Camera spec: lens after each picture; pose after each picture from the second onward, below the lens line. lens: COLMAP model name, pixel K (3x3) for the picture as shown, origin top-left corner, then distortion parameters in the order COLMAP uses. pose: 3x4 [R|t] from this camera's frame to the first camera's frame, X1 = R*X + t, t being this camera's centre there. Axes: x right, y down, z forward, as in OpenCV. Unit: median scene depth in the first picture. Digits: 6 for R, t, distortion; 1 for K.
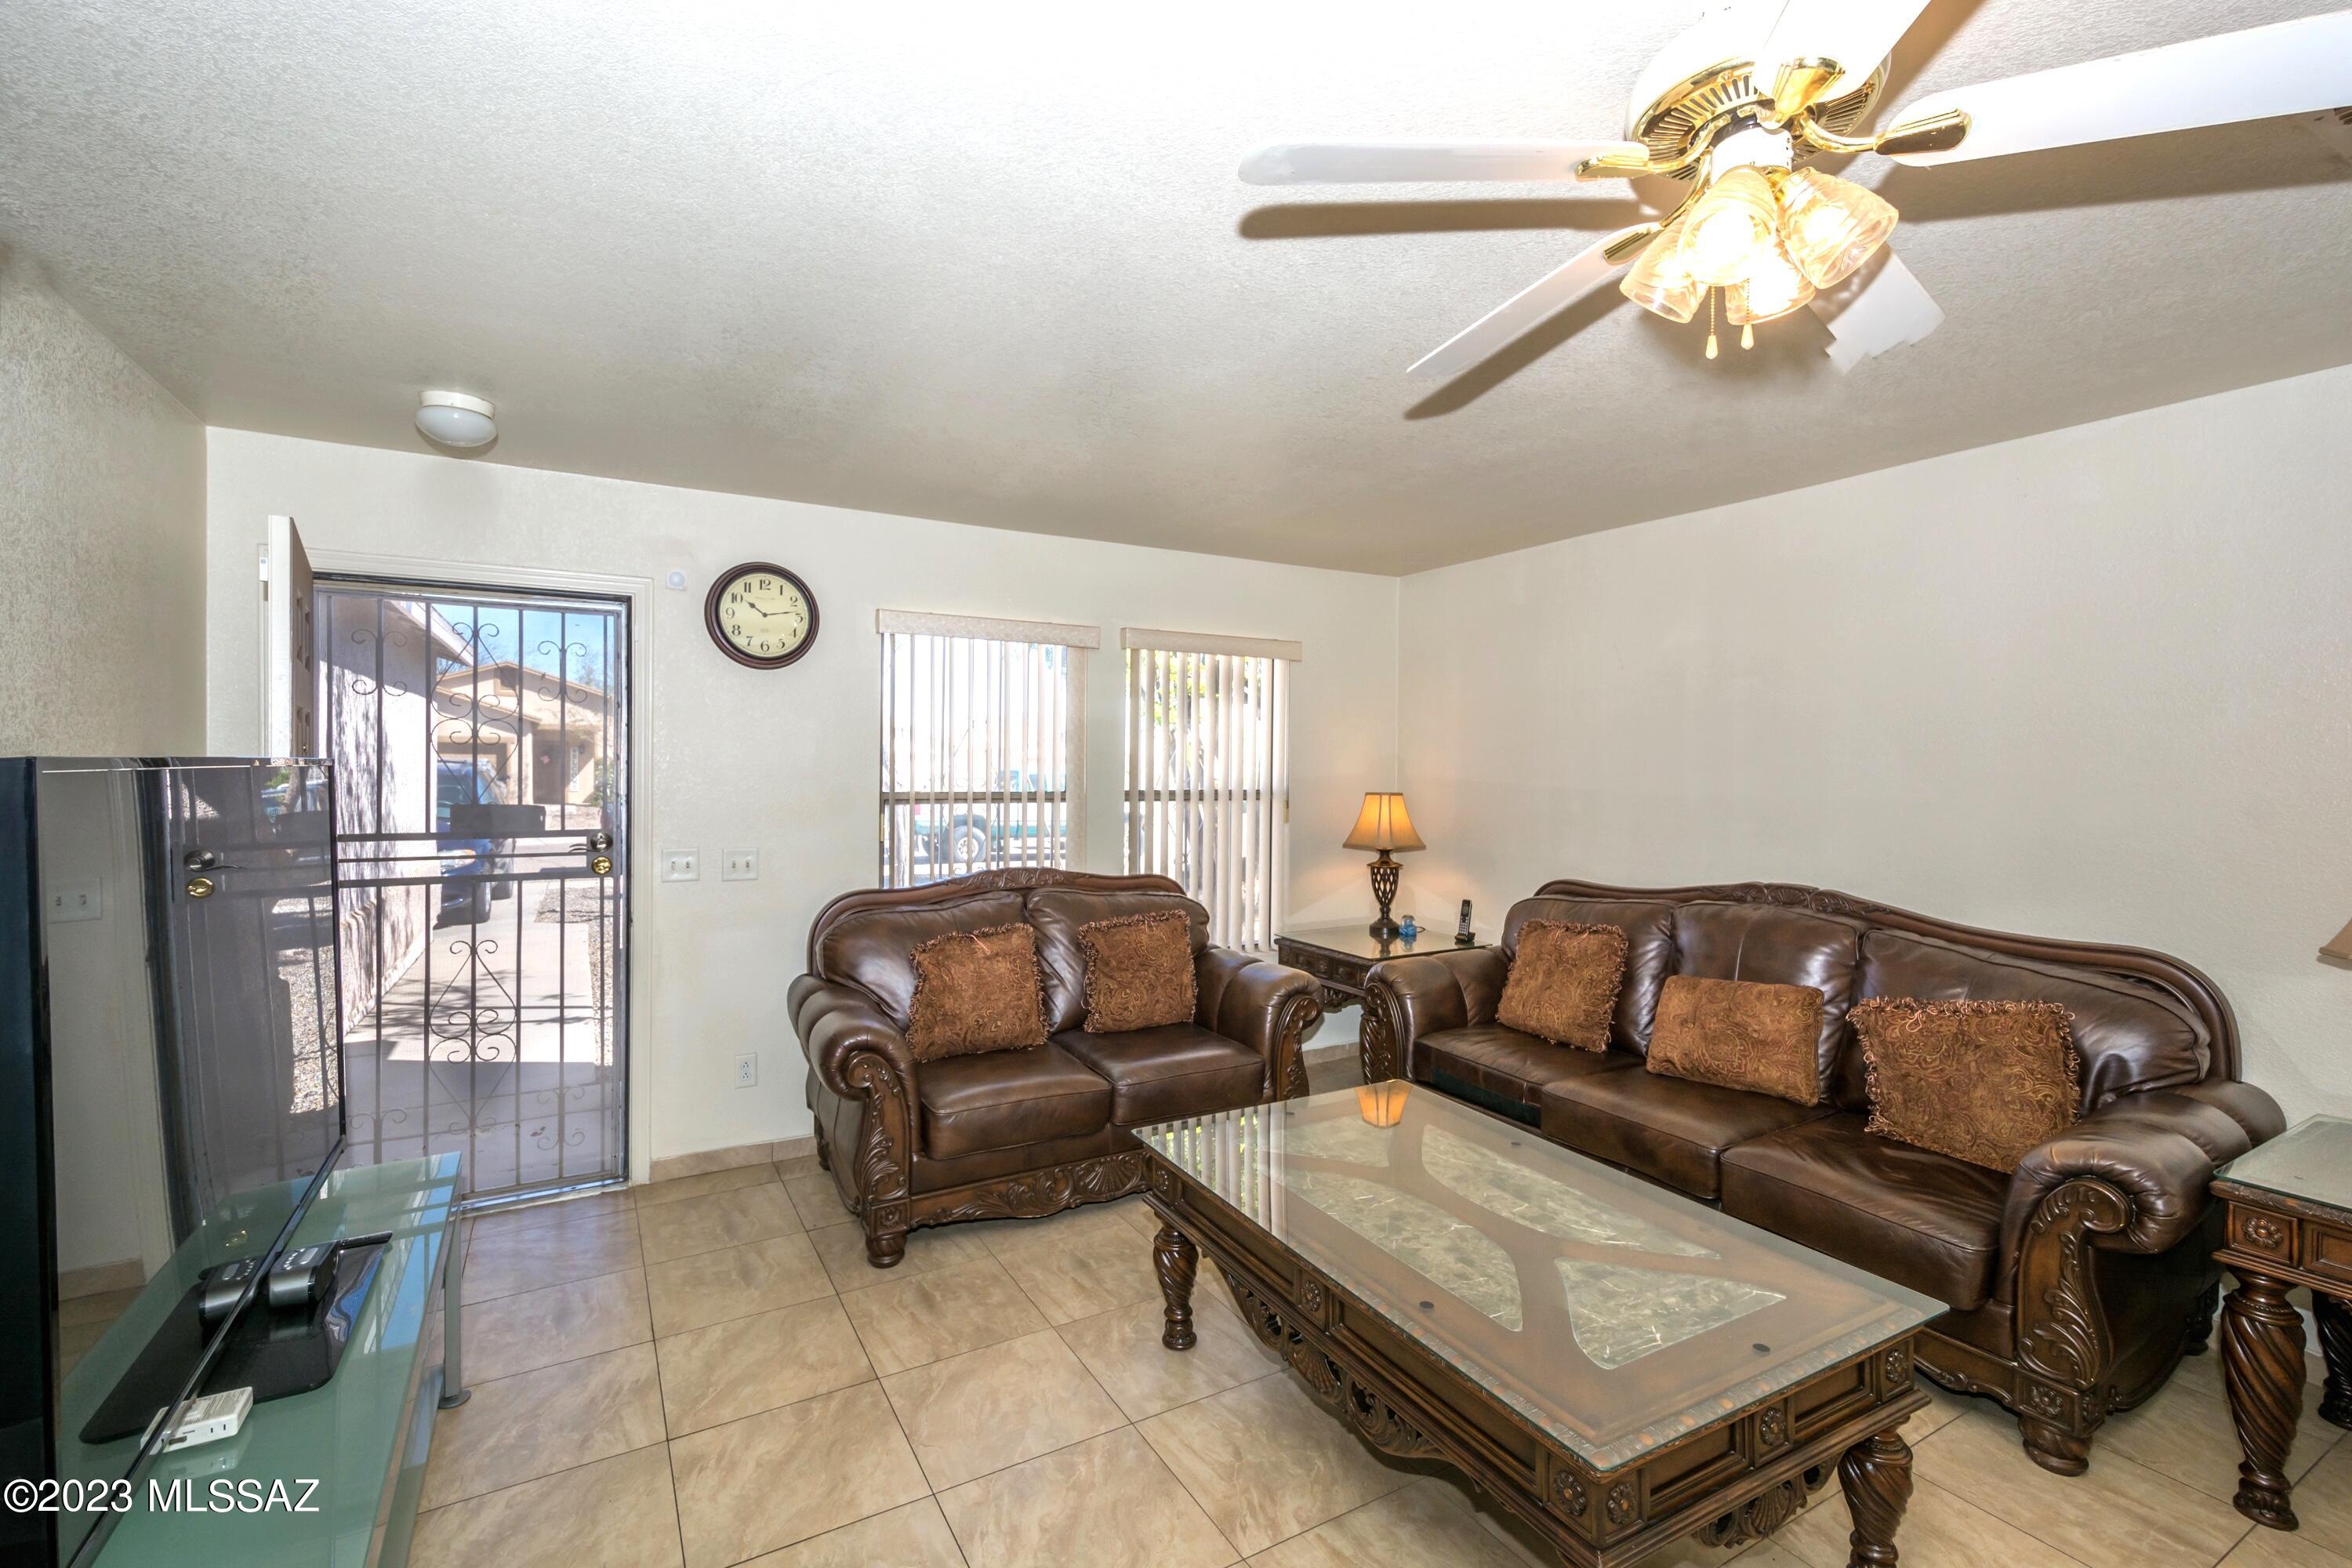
lens RADIAL K [[1034.1, 0, 1181.7], [0, 1034.1, 770.4], [0, 0, 1]] dist [0.002521, -0.000819]
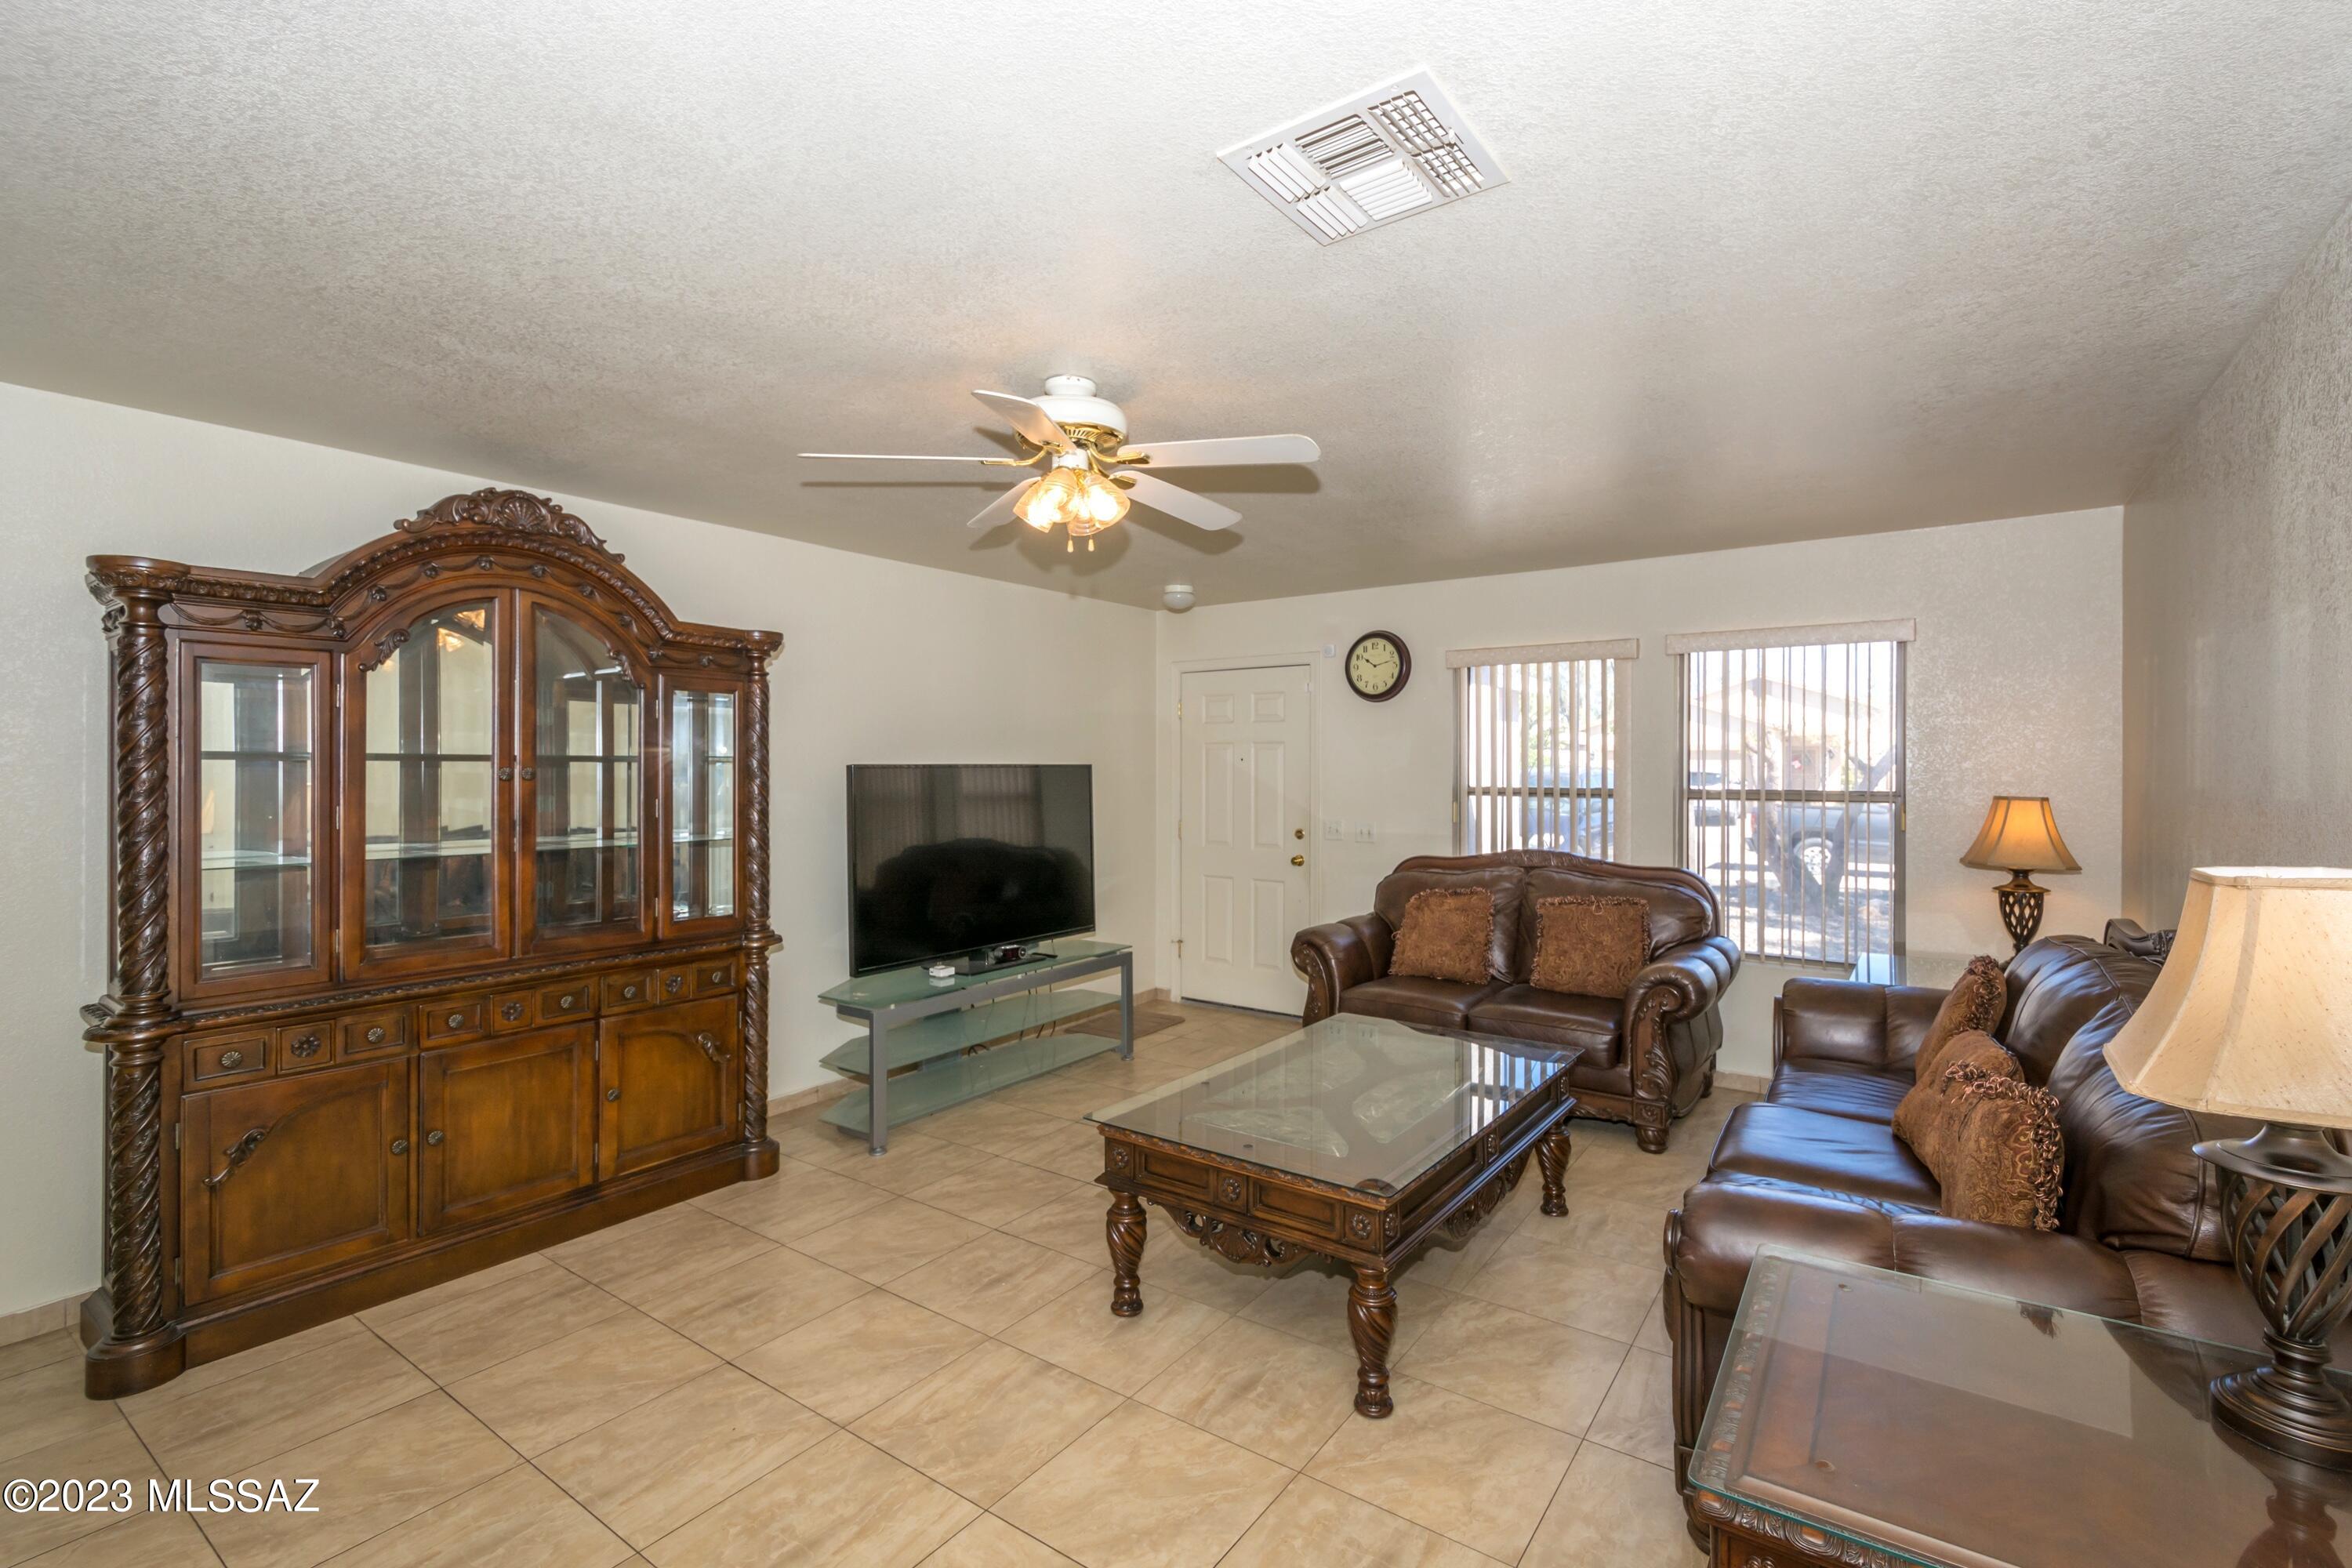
lens RADIAL K [[1034.1, 0, 1186.9], [0, 1034.1, 777.8], [0, 0, 1]] dist [0.002521, -0.000819]
pose [[0.434885, 0.007226, -0.900457, 0.854999], [0.004226, 0.999940, 0.010065, -0.005638], [0.900476, -0.008182, 0.434828, 0.108508]]
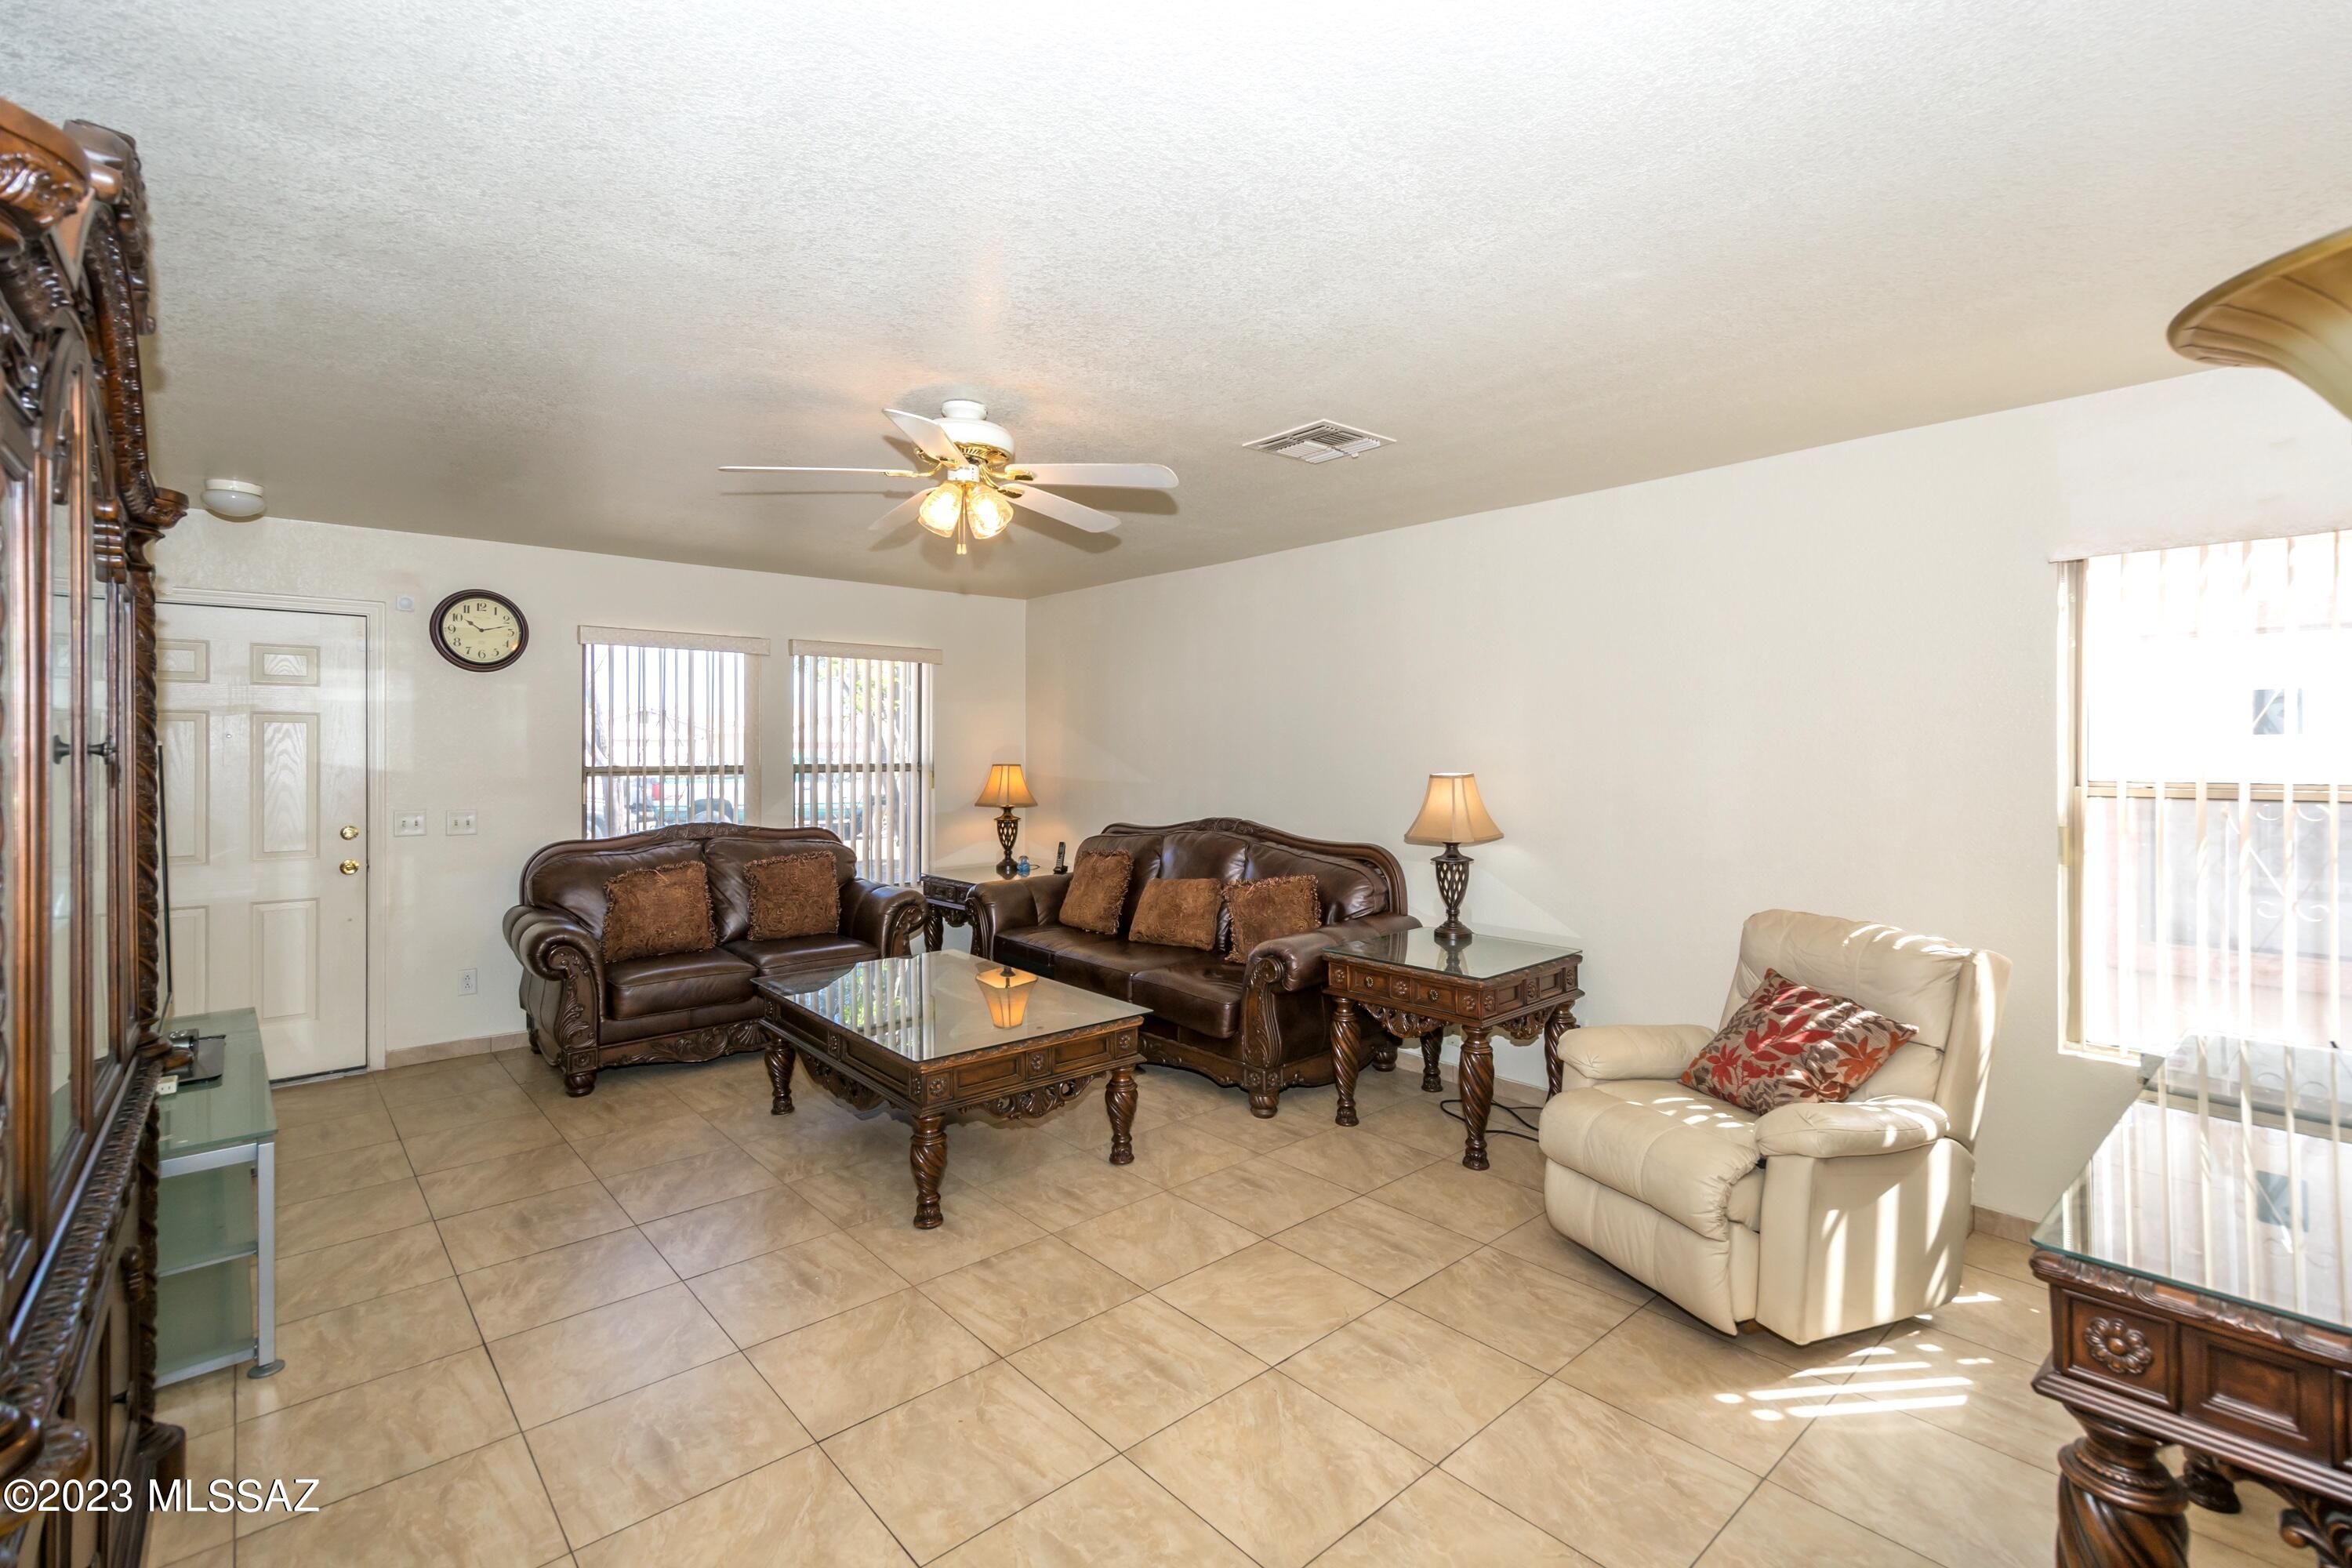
lens RADIAL K [[1034.1, 0, 1188.4], [0, 1034.1, 748.0], [0, 0, 1]] dist [0.002521, -0.000819]
pose [[0.977053, -0.008152, 0.212839, 0.191427], [0.008814, 0.999959, -0.002160, 0.007844], [-0.212813, 0.003987, 0.977085, -0.470546]]
